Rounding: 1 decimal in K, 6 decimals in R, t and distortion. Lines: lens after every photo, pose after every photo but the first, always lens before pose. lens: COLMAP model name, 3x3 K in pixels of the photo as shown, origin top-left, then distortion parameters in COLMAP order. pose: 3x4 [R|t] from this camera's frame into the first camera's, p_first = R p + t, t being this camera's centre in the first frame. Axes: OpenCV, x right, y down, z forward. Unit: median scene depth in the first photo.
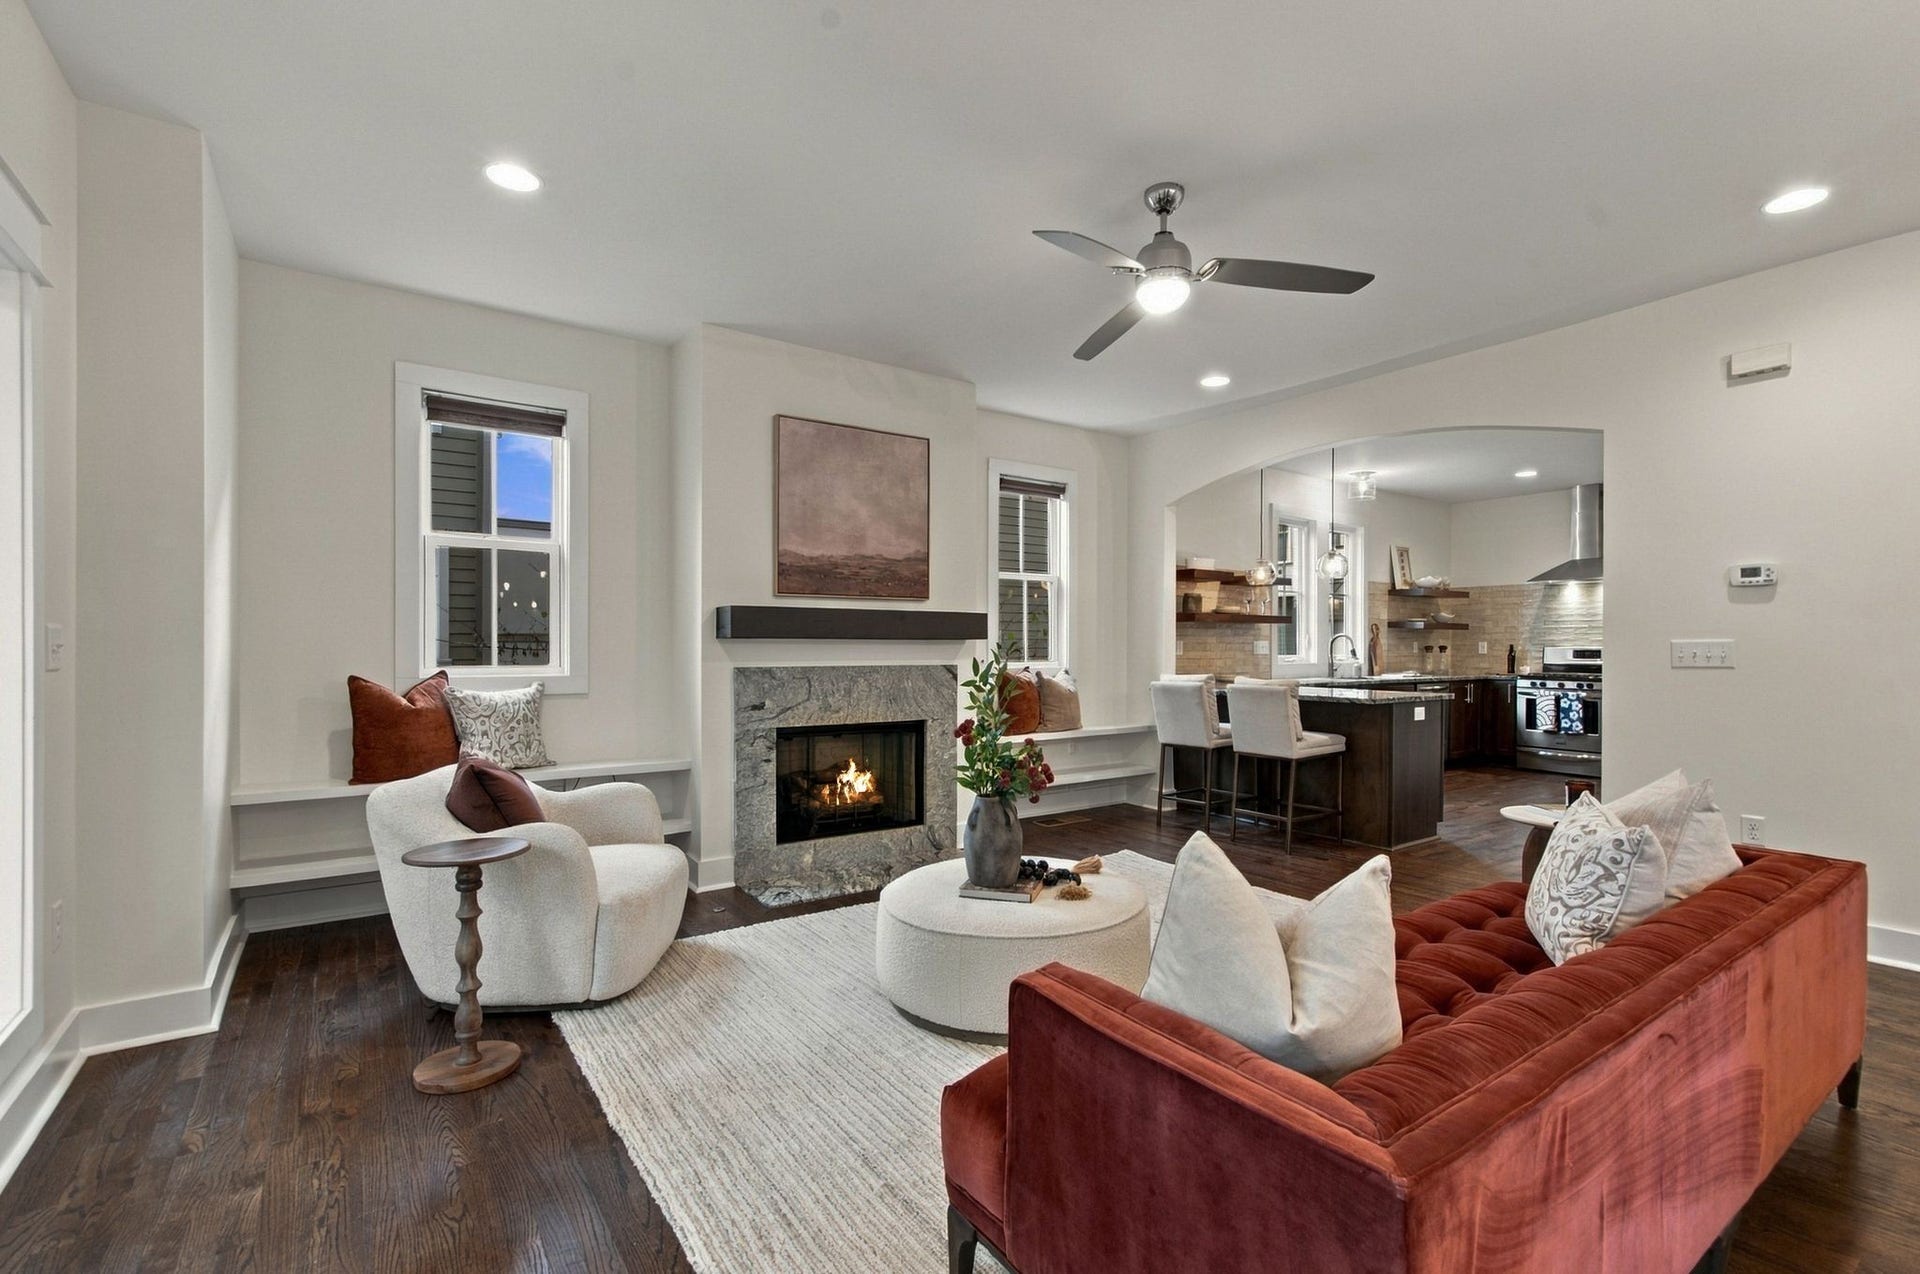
lens RADIAL K [[849.1, 0, 967.5], [0, 849.1, 634.5], [0, 0, 1]] dist [0.004434, -0.000765]
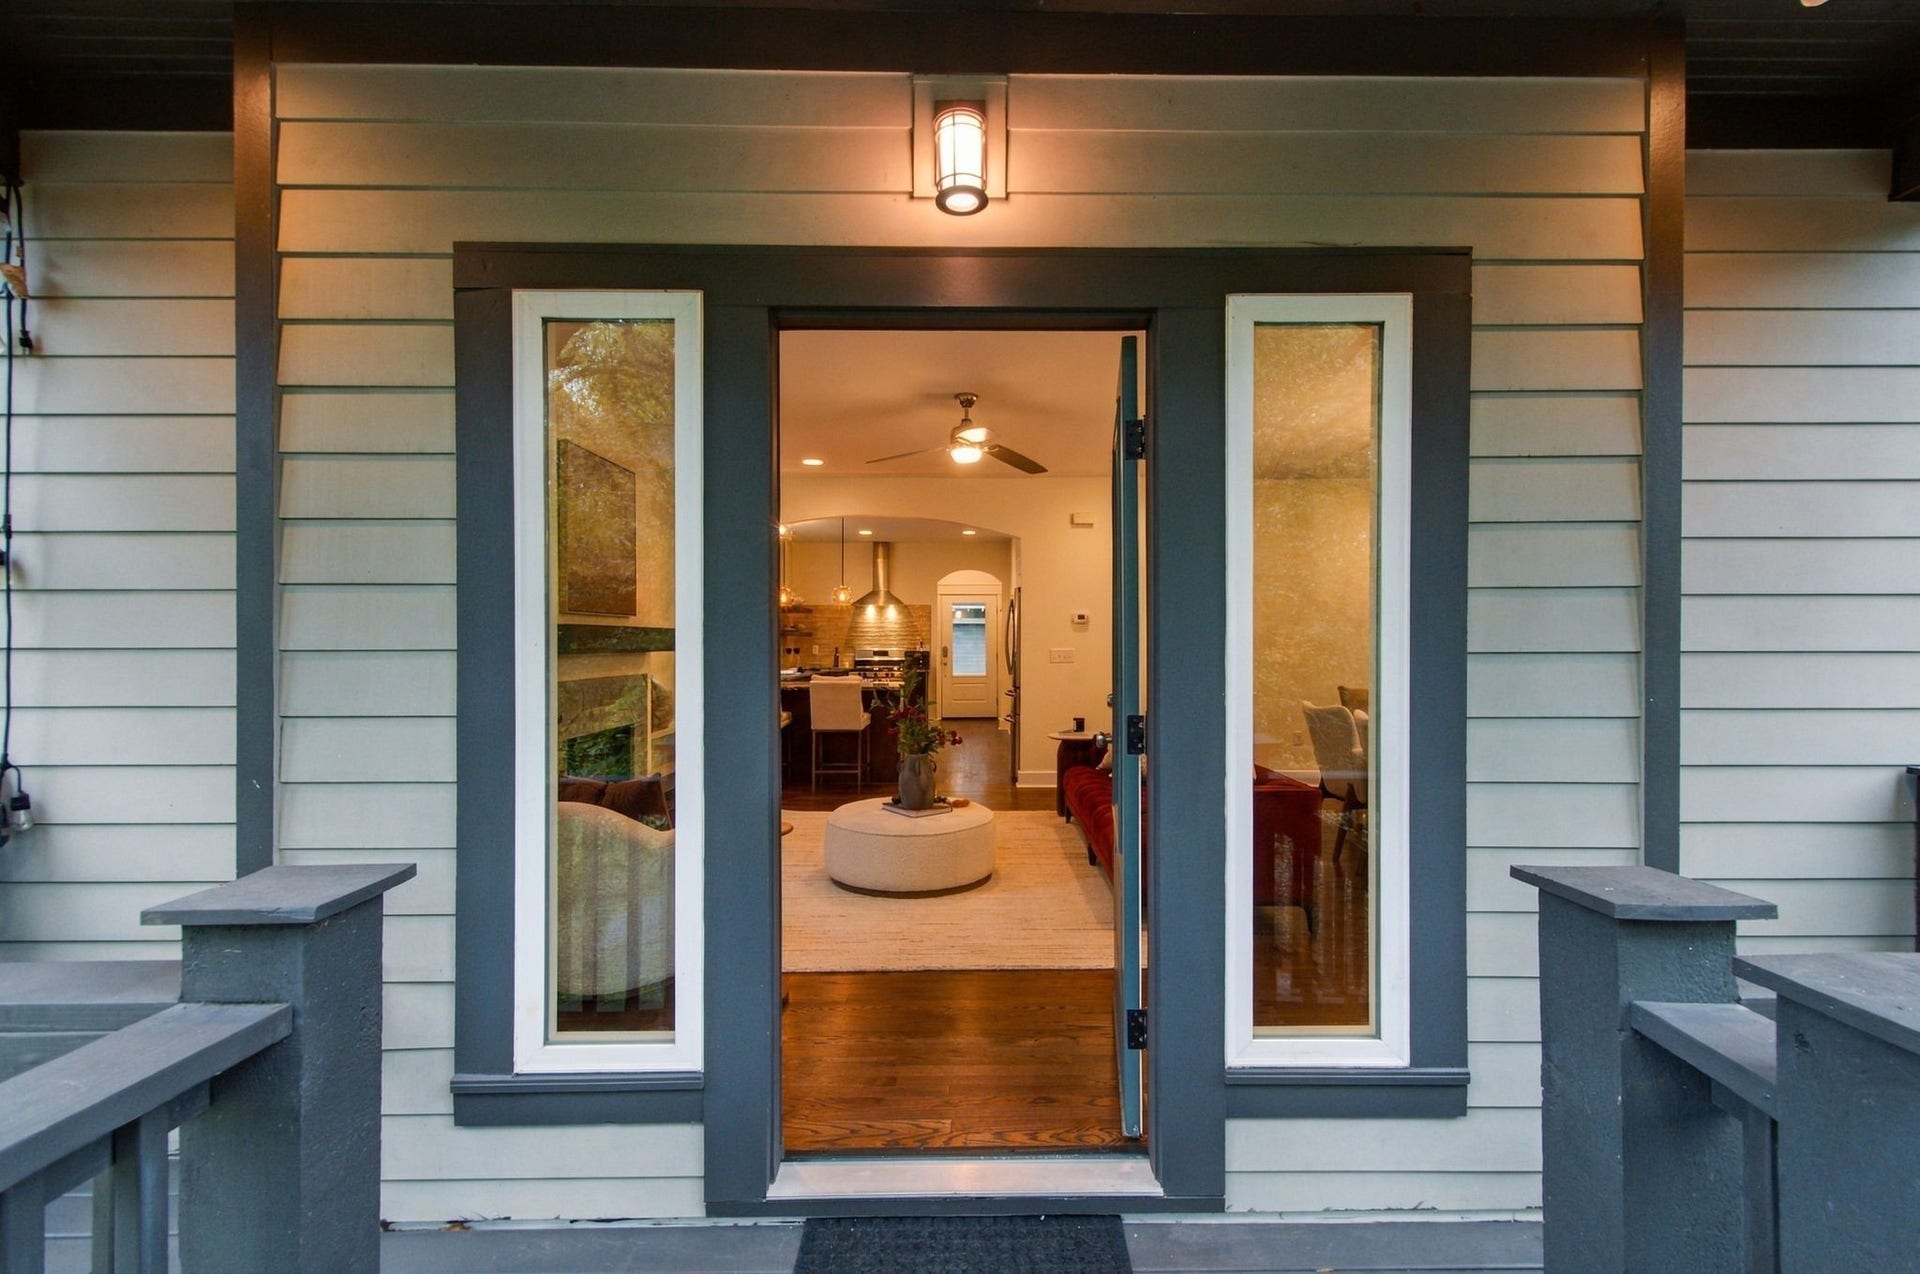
lens RADIAL K [[849.1, 0, 964.8], [0, 849.1, 641.7], [0, 0, 1]] dist [0.004434, -0.000765]
pose [[0.582715, -0.003750, 0.812668, -0.433156], [-0.006100, 0.999941, 0.008988, -0.013016], [-0.812654, -0.010195, 0.582658, -0.000972]]
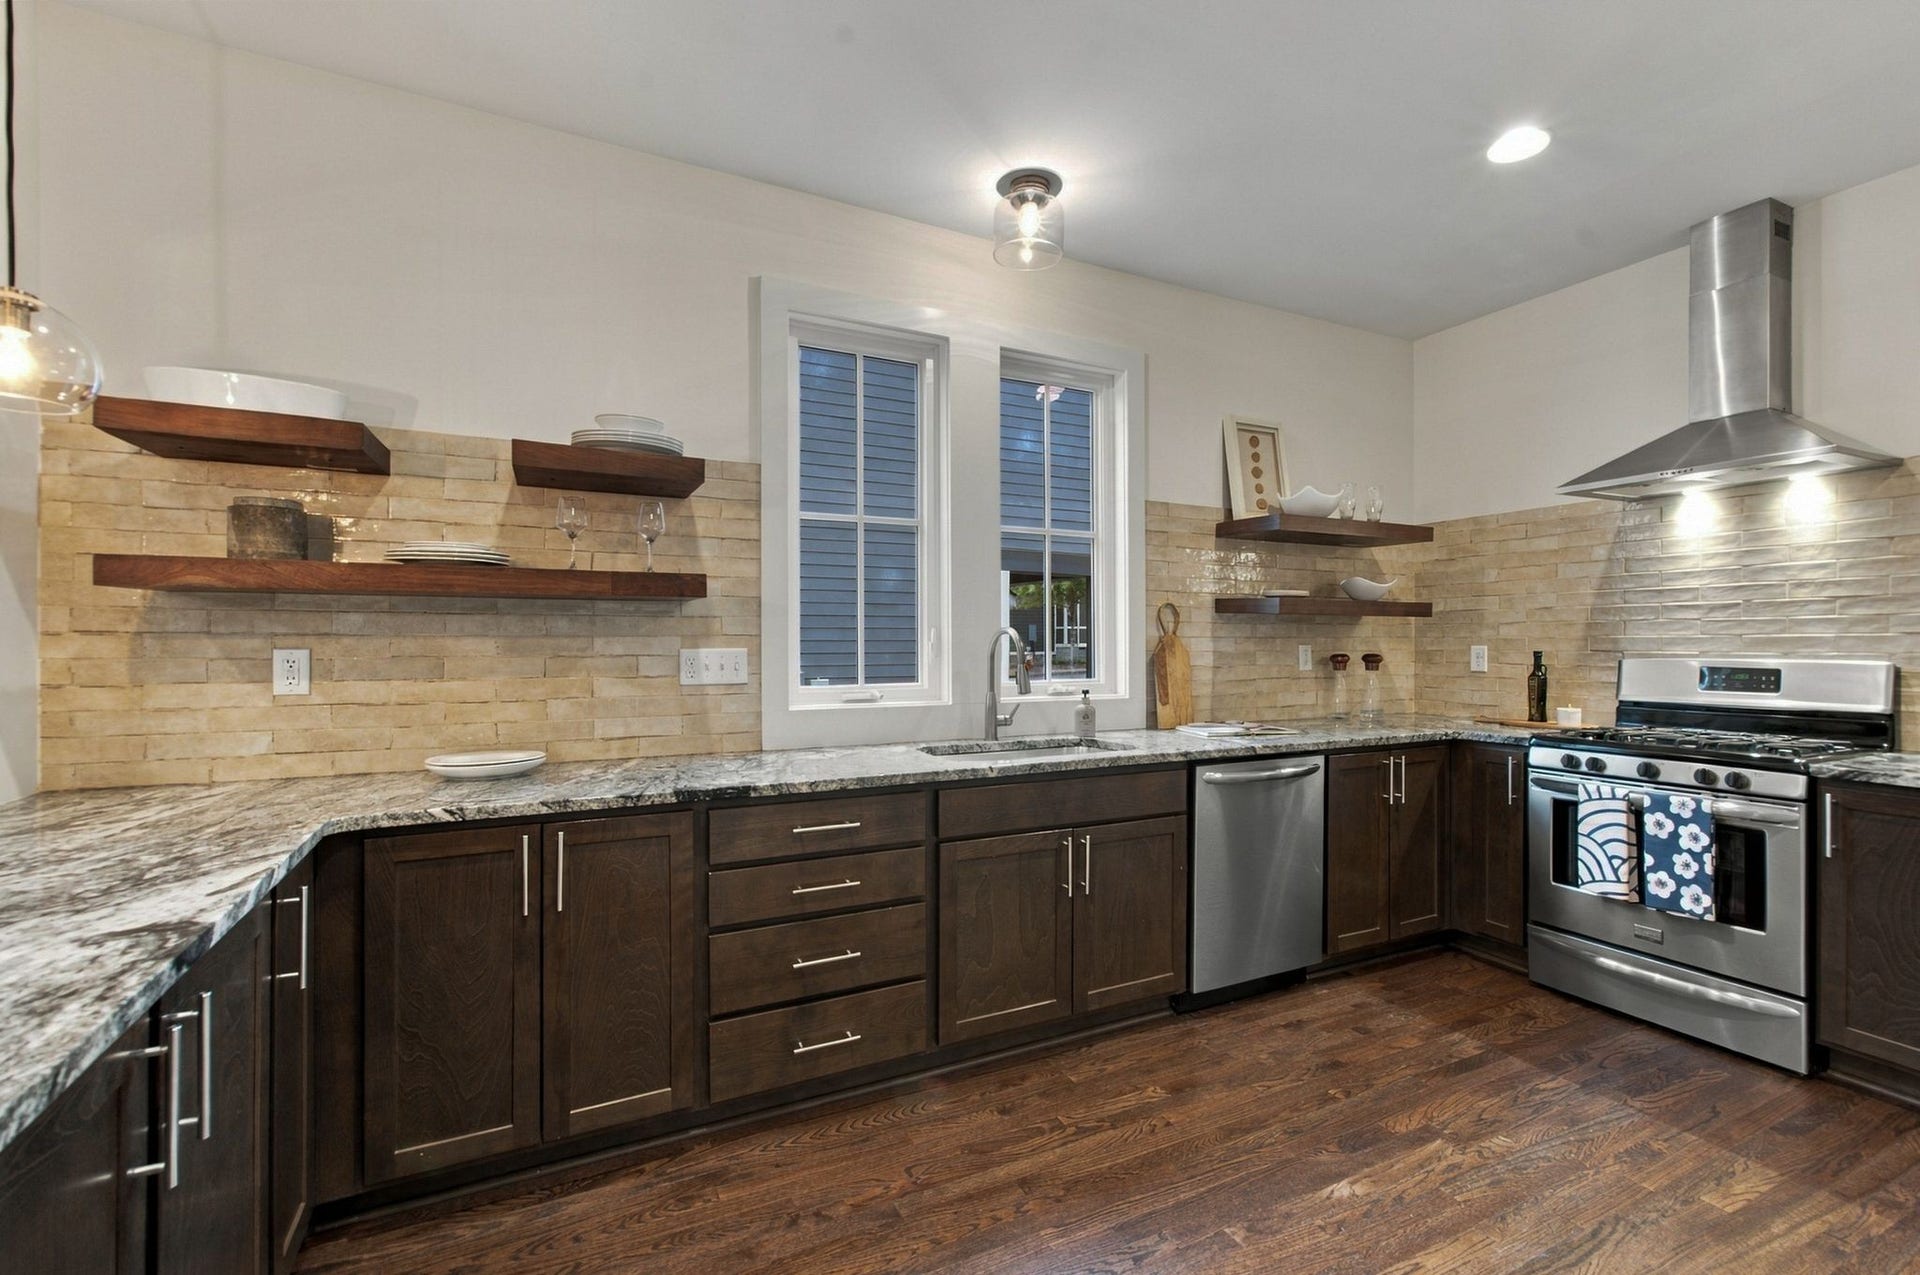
lens RADIAL K [[849.1, 0, 960.0], [0, 849.1, 640.3], [0, 0, 1]] dist [0.004434, -0.000765]
pose [[0.988579, -0.005884, -0.150588, 0.475395], [0.006916, 0.999956, 0.006328, 0.002162], [0.150544, -0.007297, 0.988576, 0.618375]]
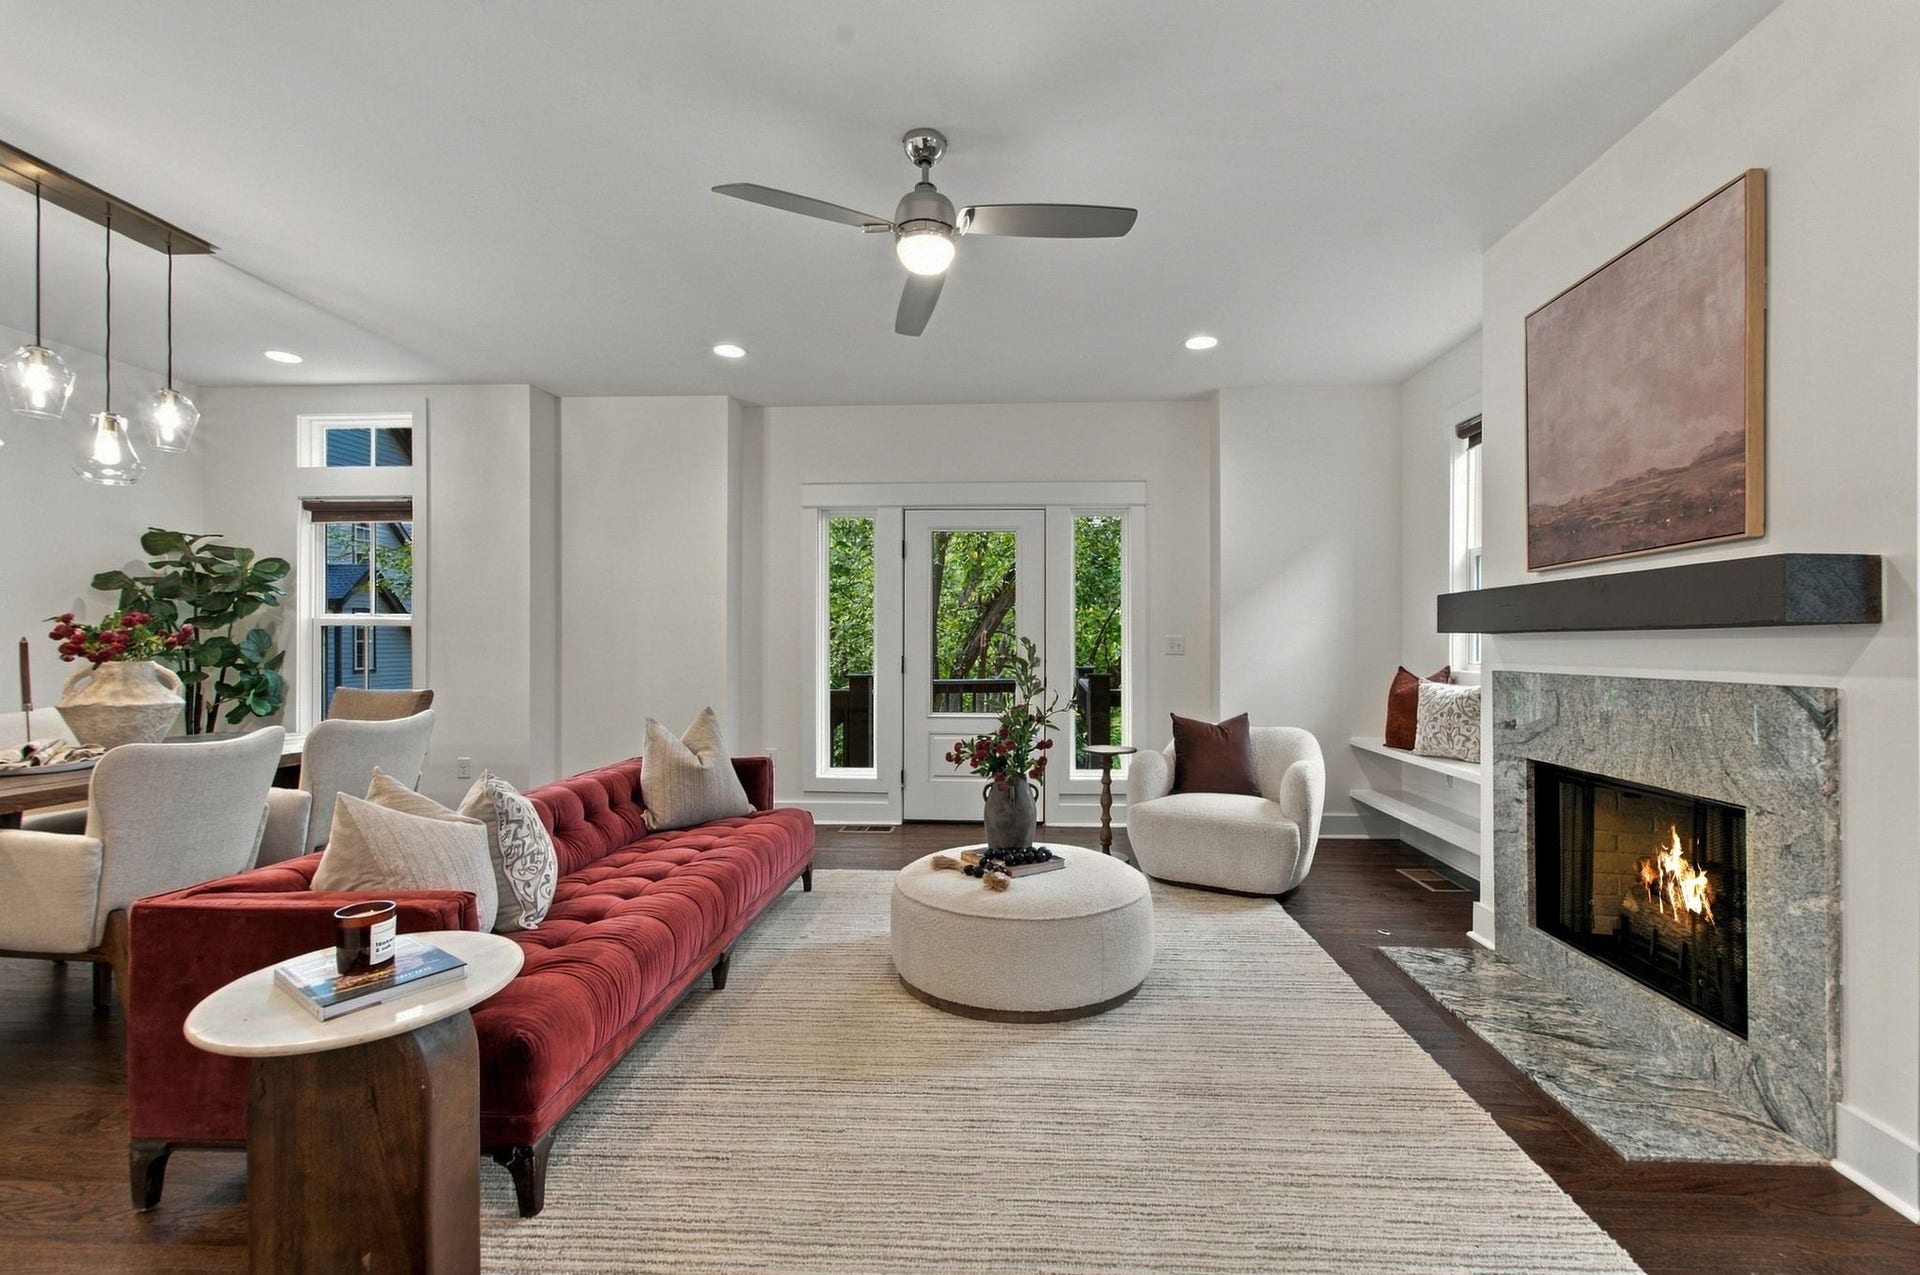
lens RADIAL K [[914.5, 0, 968.4], [0, 914.5, 636.3], [0, 0, 1]] dist [0.006019, 0.000754]
pose [[-0.623544, -0.014309, -0.781657, 0.358630], [0.000652, 0.999823, -0.018823, 0.012105], [0.781788, -0.012247, -0.623424, 0.601509]]
